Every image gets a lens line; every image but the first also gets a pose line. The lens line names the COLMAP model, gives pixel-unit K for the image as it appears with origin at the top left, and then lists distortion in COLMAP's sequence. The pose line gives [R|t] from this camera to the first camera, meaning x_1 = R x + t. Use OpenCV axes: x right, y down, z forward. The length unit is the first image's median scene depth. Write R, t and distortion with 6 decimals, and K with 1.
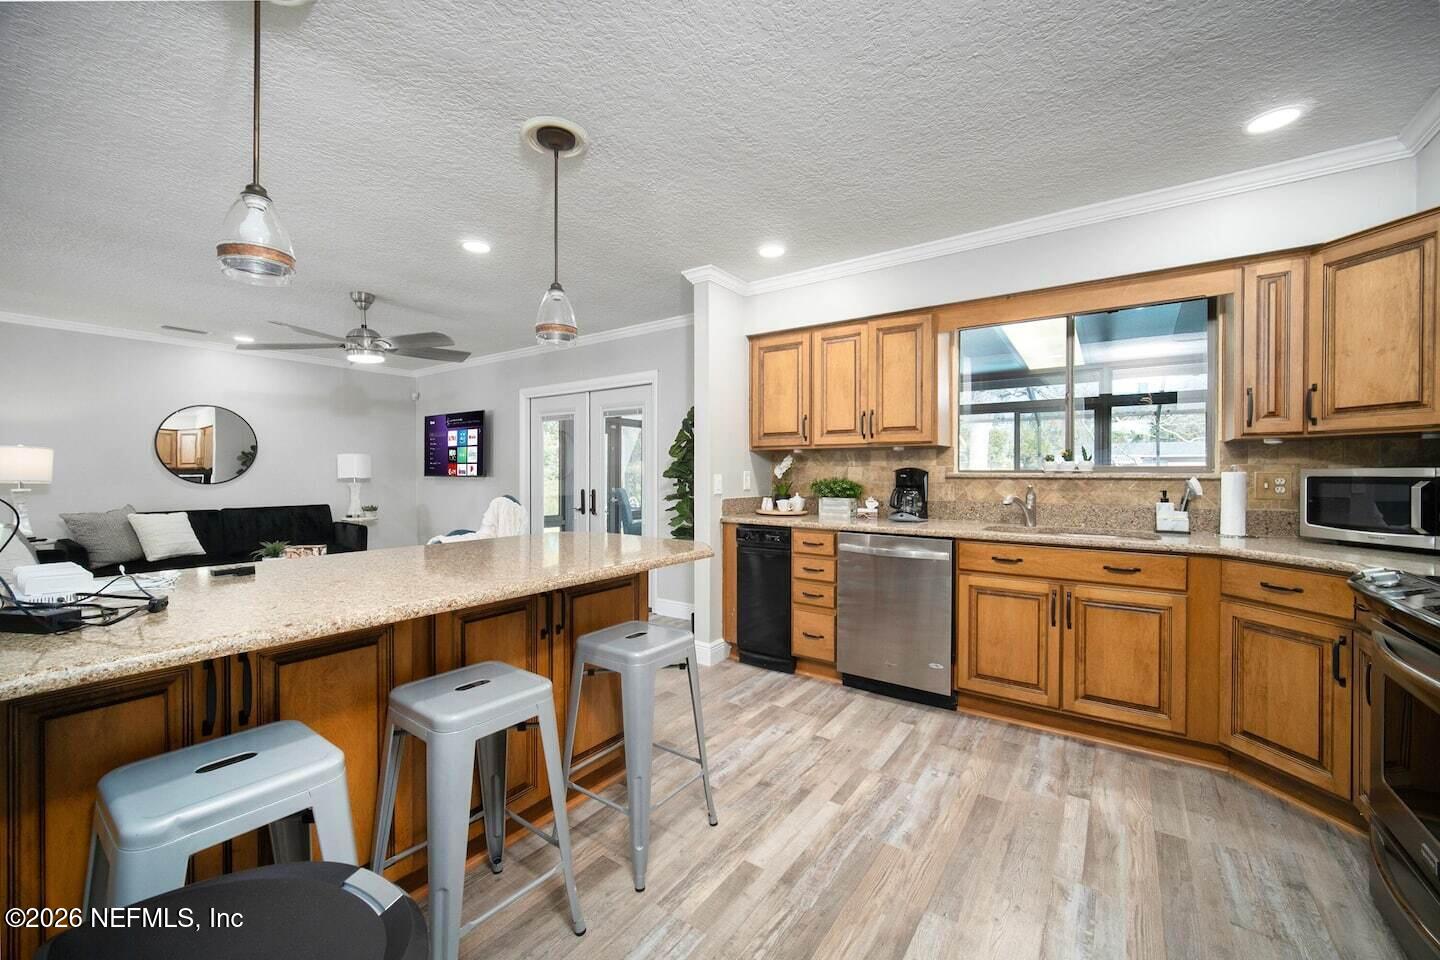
lens RADIAL K [[576.5, 0, 711.2], [0, 576.5, 479.3], [0, 0, 1]] dist [-0.008461, 0.000112]
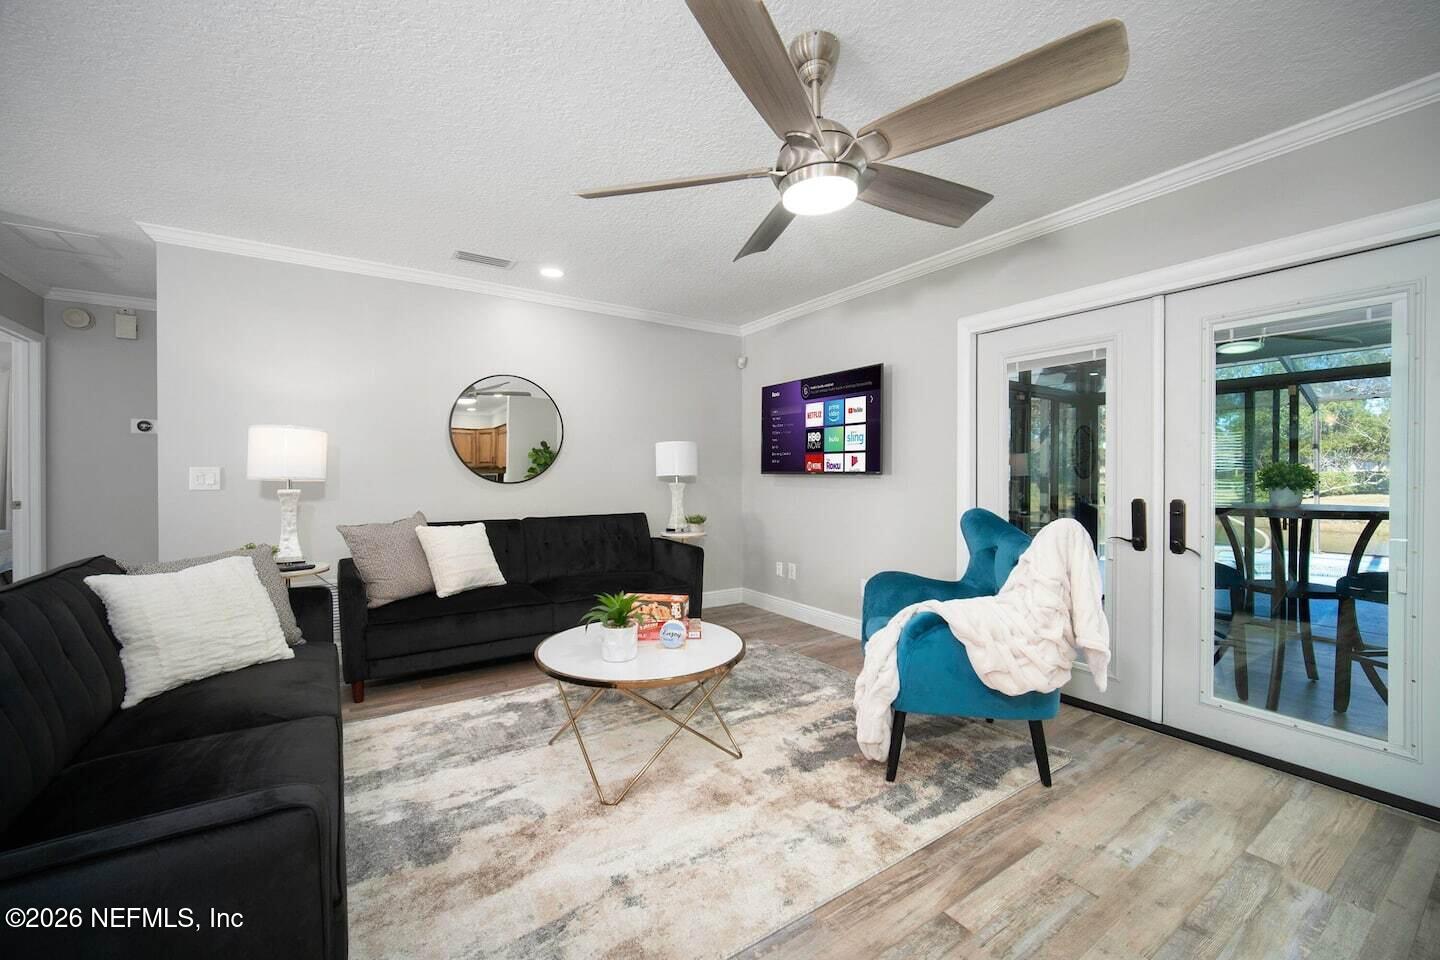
lens RADIAL K [[576.5, 0, 724.0], [0, 576.5, 476.2], [0, 0, 1]] dist [-0.008461, 0.000112]
pose [[0.940833, 0.000752, -0.338869, -0.333206], [-0.002719, 0.999982, -0.005329, 0.001748], [0.338859, 0.005935, 0.940818, 0.362204]]
